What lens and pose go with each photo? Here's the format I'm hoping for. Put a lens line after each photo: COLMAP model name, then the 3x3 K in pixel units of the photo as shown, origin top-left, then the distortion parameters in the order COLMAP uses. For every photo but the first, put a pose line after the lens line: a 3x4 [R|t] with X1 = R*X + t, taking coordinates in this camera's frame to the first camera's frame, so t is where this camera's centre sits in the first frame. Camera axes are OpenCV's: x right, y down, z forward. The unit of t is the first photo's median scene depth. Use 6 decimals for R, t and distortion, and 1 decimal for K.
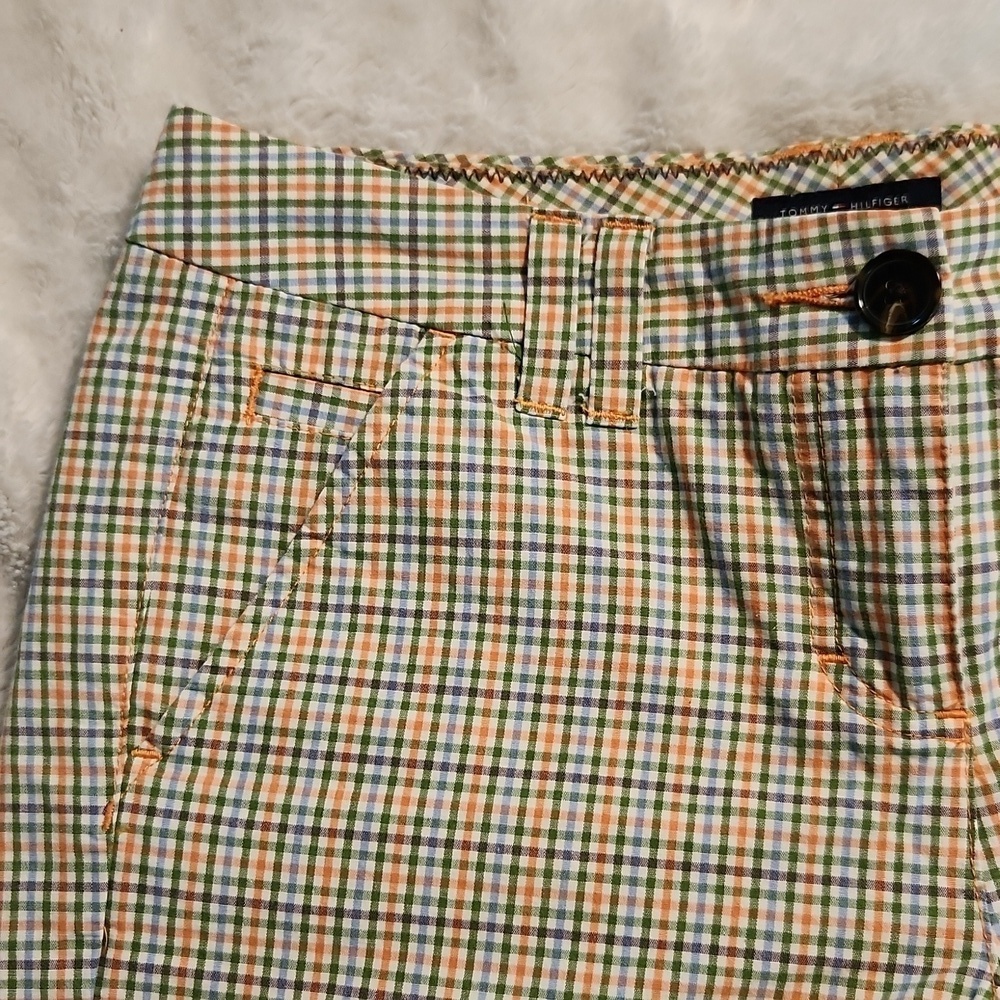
lens RADIAL K [[1474.3, 0, 497.7], [0, 1474.3, 511.7], [0, 0, 1]] dist [0.057754, 0.000000]
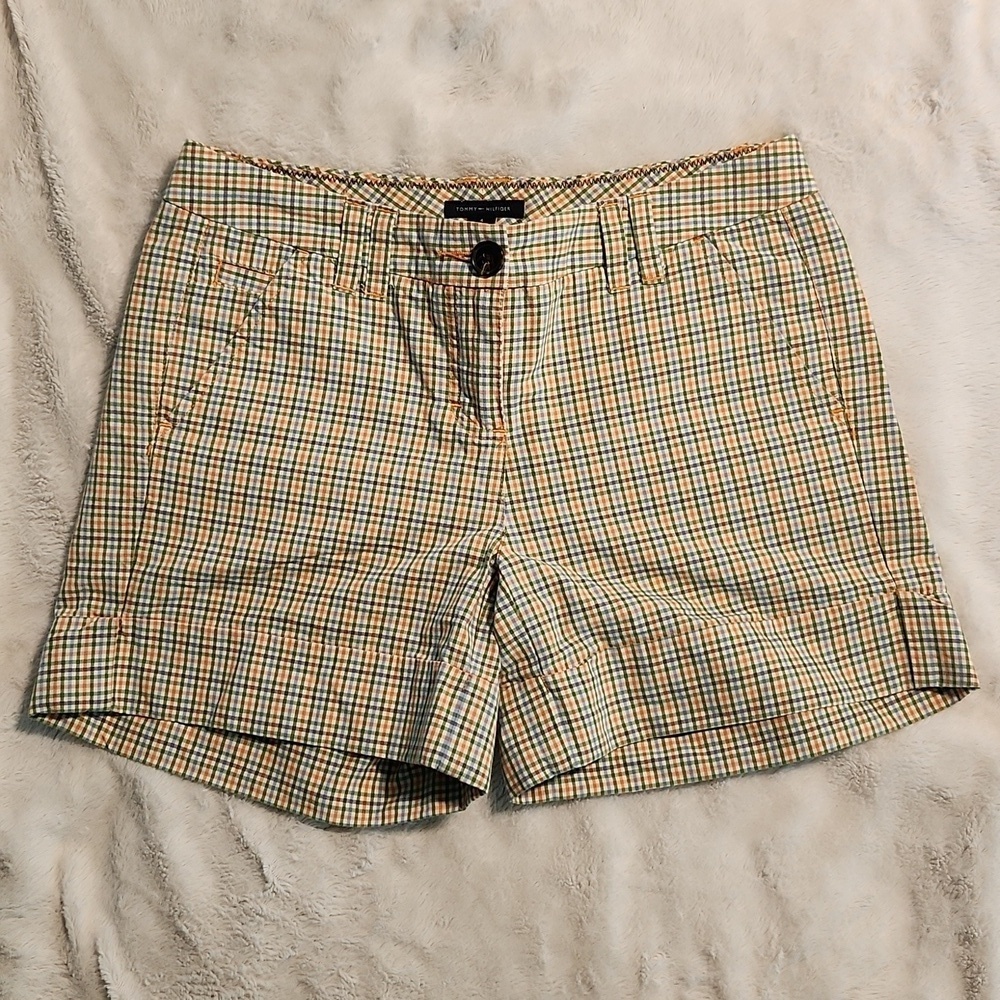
lens RADIAL K [[1474.3, 0, 511.9], [0, 1474.3, 476.5], [0, 0, 1]] dist [0.057754, 0.000000]
pose [[0.995725, 0.066139, 0.064477, 0.161691], [-0.075233, 0.985712, 0.150703, -0.149350], [-0.053589, -0.154909, 0.986474, -1.336671]]
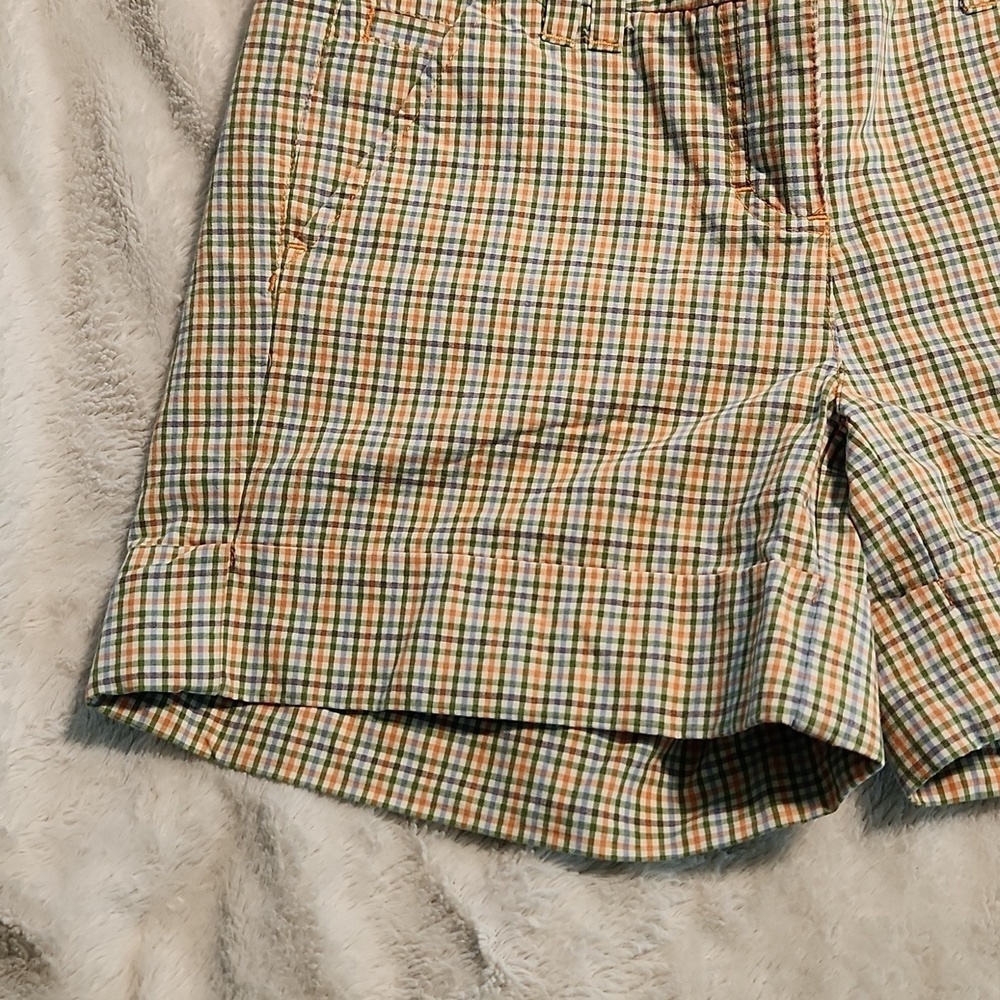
lens RADIAL K [[1474.3, 0, 510.1], [0, 1474.3, 486.3], [0, 0, 1]] dist [0.057754, 0.000000]
pose [[0.999357, 0.021247, 0.028881, -0.054874], [-0.019846, 0.998652, -0.047962, 0.468531], [-0.029861, 0.047358, 0.998432, -0.506717]]
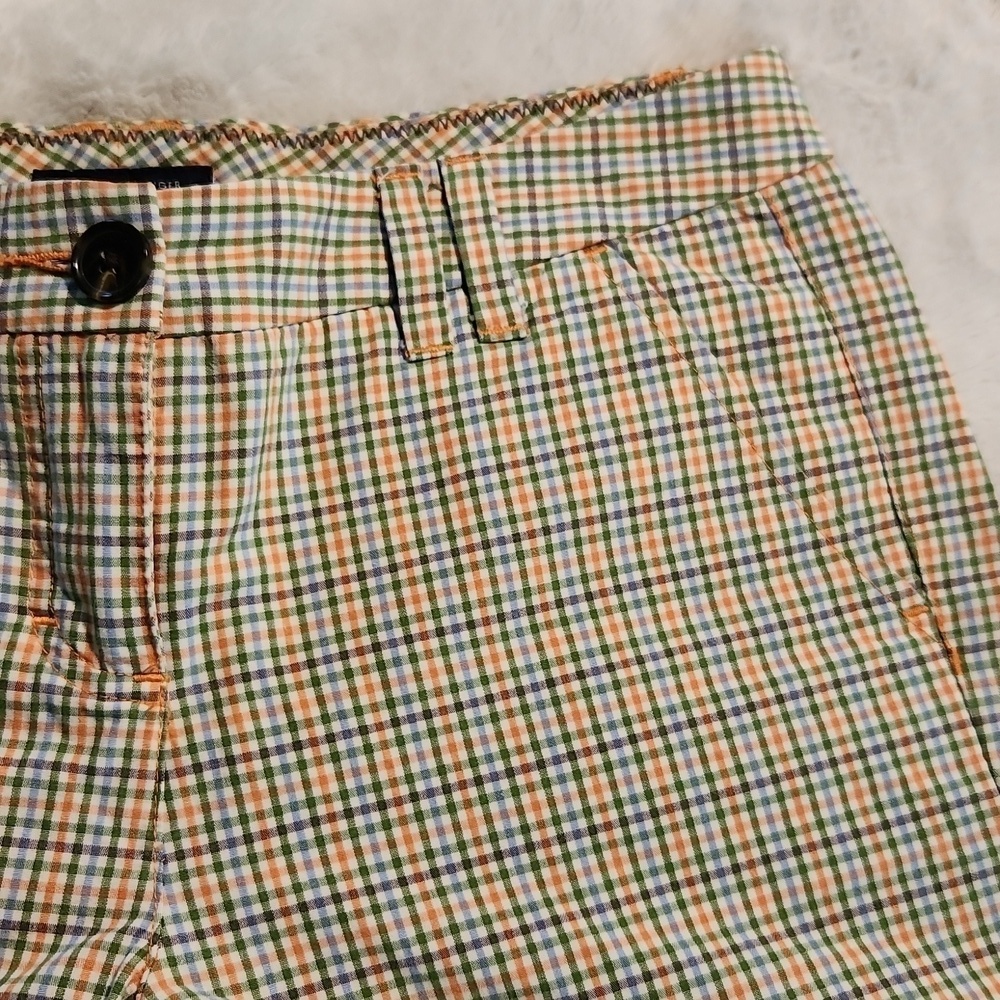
lens RADIAL K [[1474.3, 0, 508.1], [0, 1474.3, 490.9], [0, 0, 1]] dist [0.057754, 0.000000]
pose [[0.982232, 0.060473, 0.177661, 0.335386], [-0.051152, 0.997087, -0.056586, 0.049803], [-0.180565, 0.046492, 0.982464, -0.046939]]
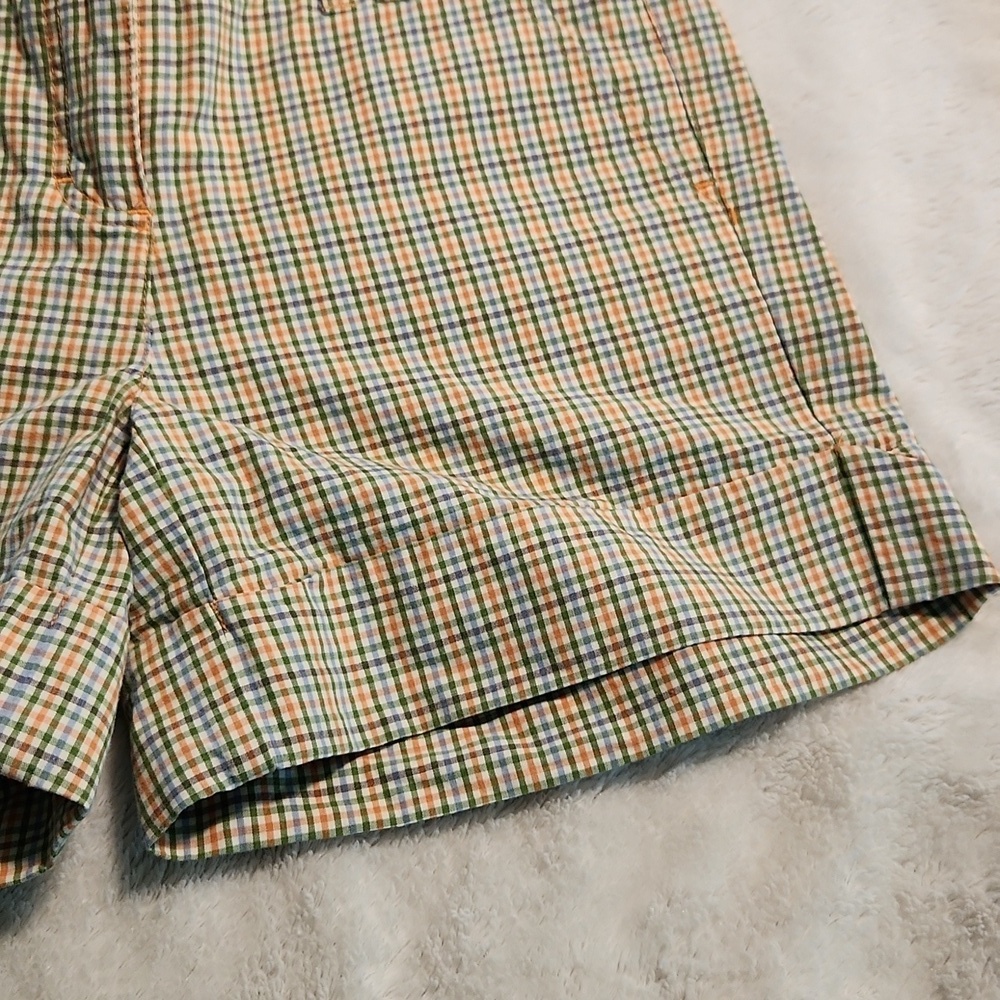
lens RADIAL K [[1474.3, 0, 526.8], [0, 1474.3, 466.6], [0, 0, 1]] dist [0.057754, 0.000000]
pose [[0.987258, 0.037865, 0.154560, 0.432525], [-0.014634, 0.988766, -0.148754, 0.547053], [-0.158456, 0.144597, 0.976721, -0.392783]]
